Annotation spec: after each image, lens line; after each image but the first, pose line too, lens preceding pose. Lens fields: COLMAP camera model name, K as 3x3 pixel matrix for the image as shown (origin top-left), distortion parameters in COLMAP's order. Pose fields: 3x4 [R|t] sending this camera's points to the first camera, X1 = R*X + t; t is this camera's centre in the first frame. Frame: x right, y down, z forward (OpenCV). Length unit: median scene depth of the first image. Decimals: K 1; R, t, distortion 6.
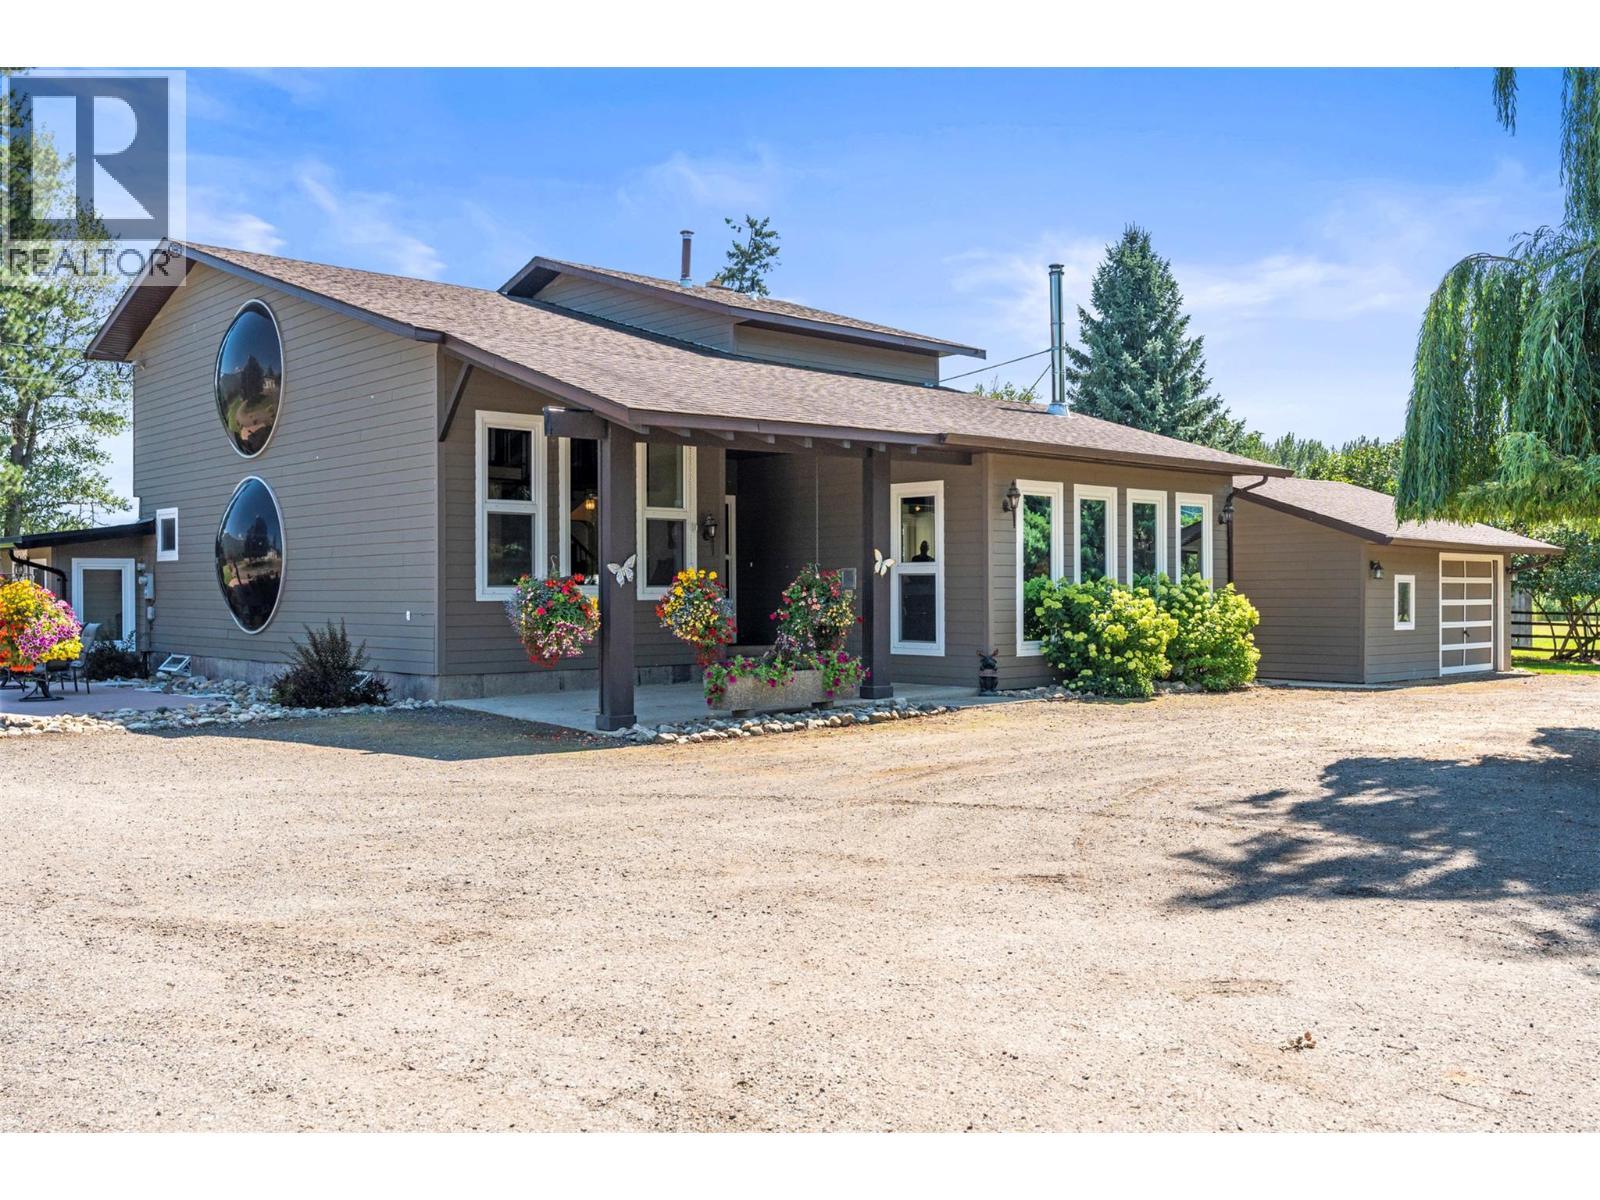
lens RADIAL K [[1192.4, 0, 799.7], [0, 1192.4, 580.3], [0, 0, 1]] dist [-0.003936, -0.001112]
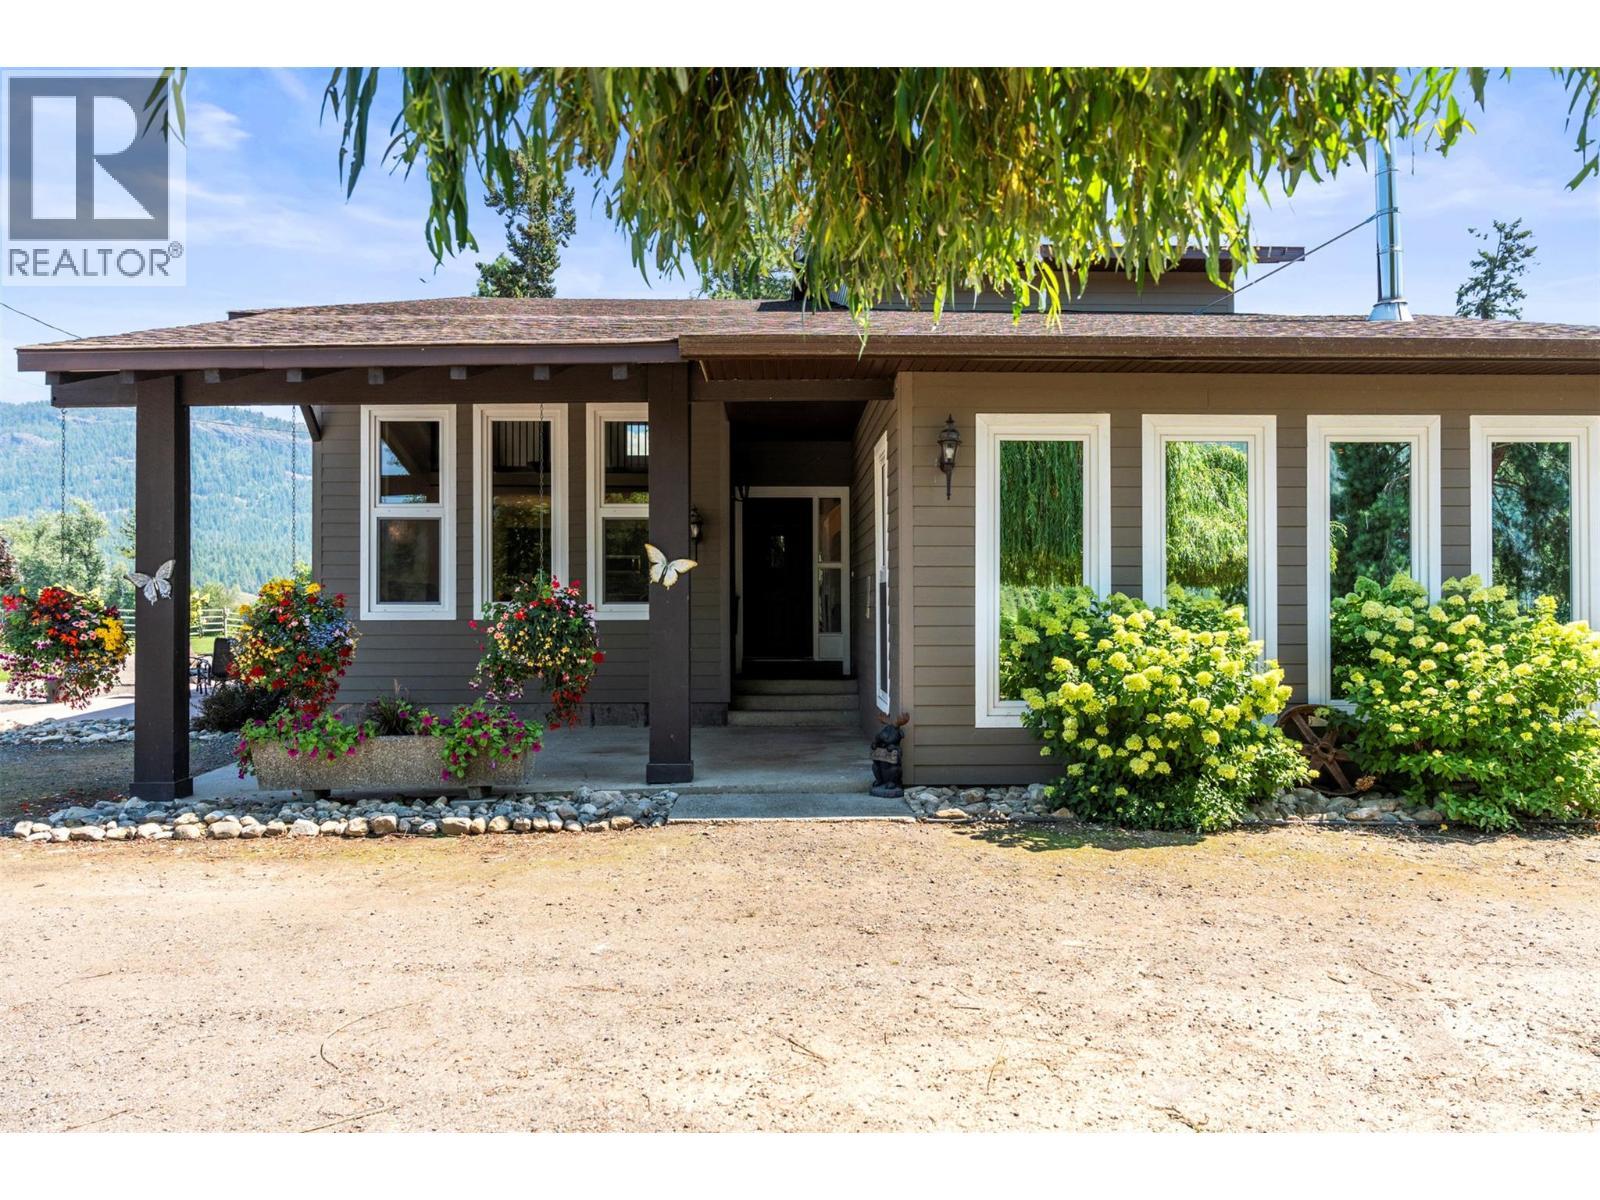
lens RADIAL K [[991.6, 0, 800.0], [0, 991.6, 600.0], [0, 0, 1]] dist [-0.004250, -0.003550]
pose [[0.791232, -0.000261, -0.611517, 0.416595], [0.004733, 0.999973, 0.005696, 0.000512], [0.611498, -0.007401, 0.791211, 0.594792]]
